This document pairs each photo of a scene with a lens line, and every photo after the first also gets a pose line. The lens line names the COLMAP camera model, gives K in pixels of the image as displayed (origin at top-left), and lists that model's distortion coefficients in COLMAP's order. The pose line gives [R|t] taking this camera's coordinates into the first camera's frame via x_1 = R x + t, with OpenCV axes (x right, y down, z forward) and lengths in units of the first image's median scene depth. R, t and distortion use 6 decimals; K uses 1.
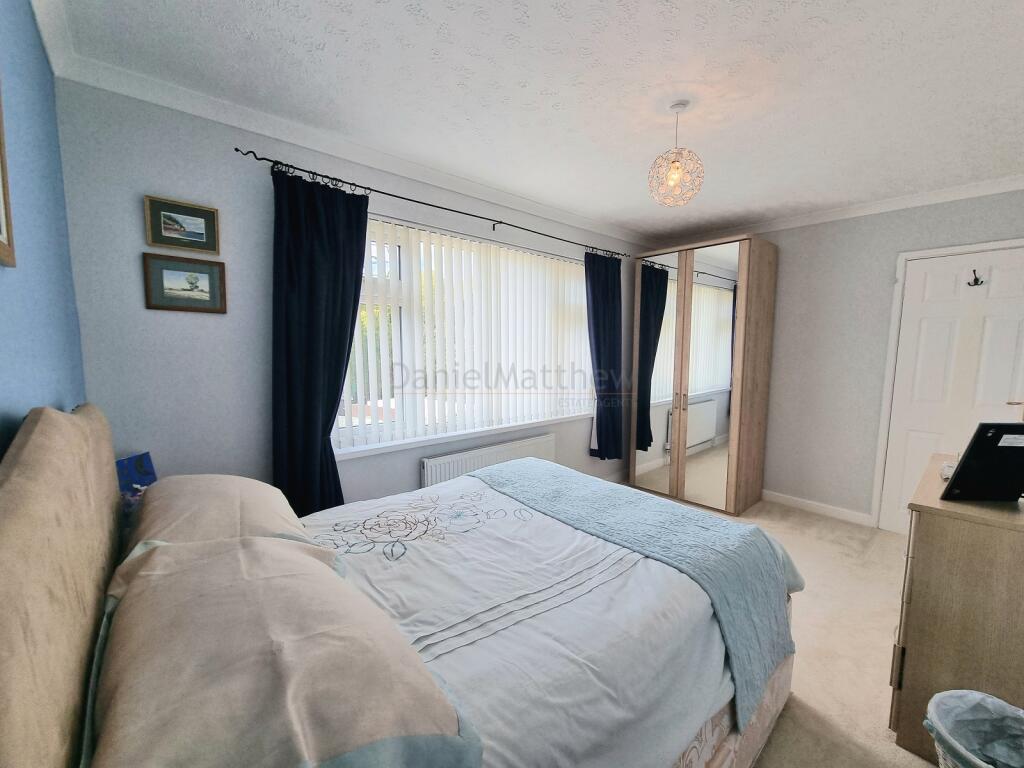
lens RADIAL K [[418.7, 0, 518.4], [0, 418.7, 394.8], [0, 0, 1]] dist [-0.011278, -0.000226]
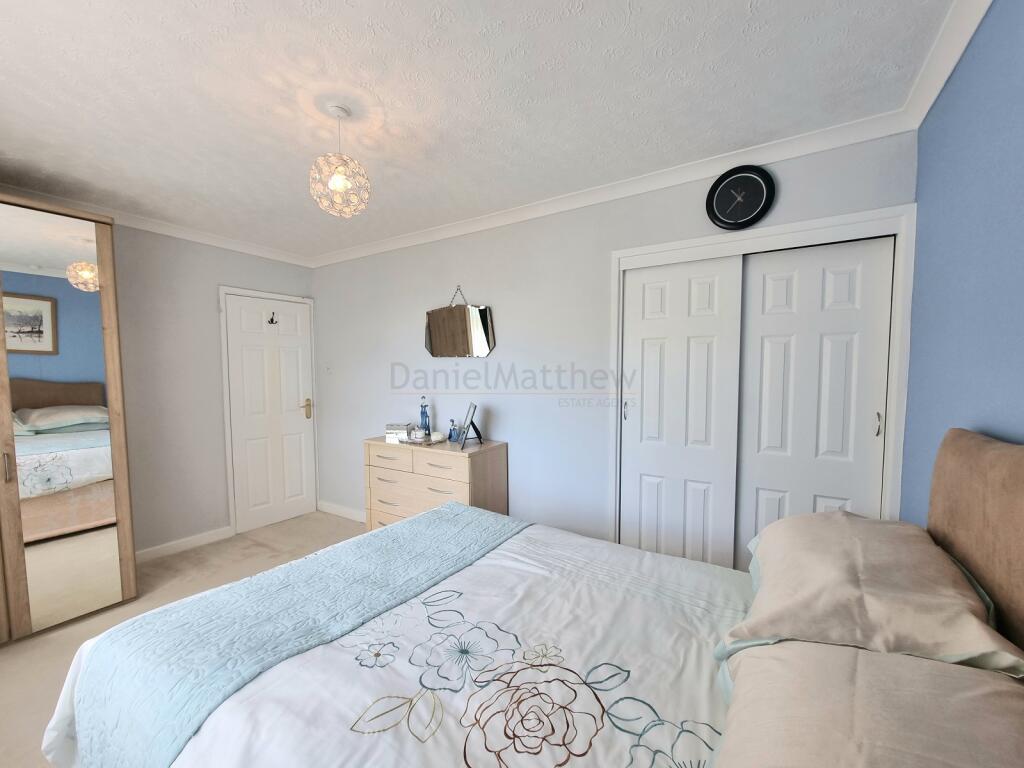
lens RADIAL K [[418.7, 0, 518.4], [0, 418.7, 394.8], [0, 0, 1]] dist [-0.011278, -0.000226]
pose [[-0.278512, -0.058667, 0.958639, -0.759213], [0.113029, 0.989194, 0.093375, -0.125588], [-0.953759, 0.134360, -0.268871, 1.106430]]
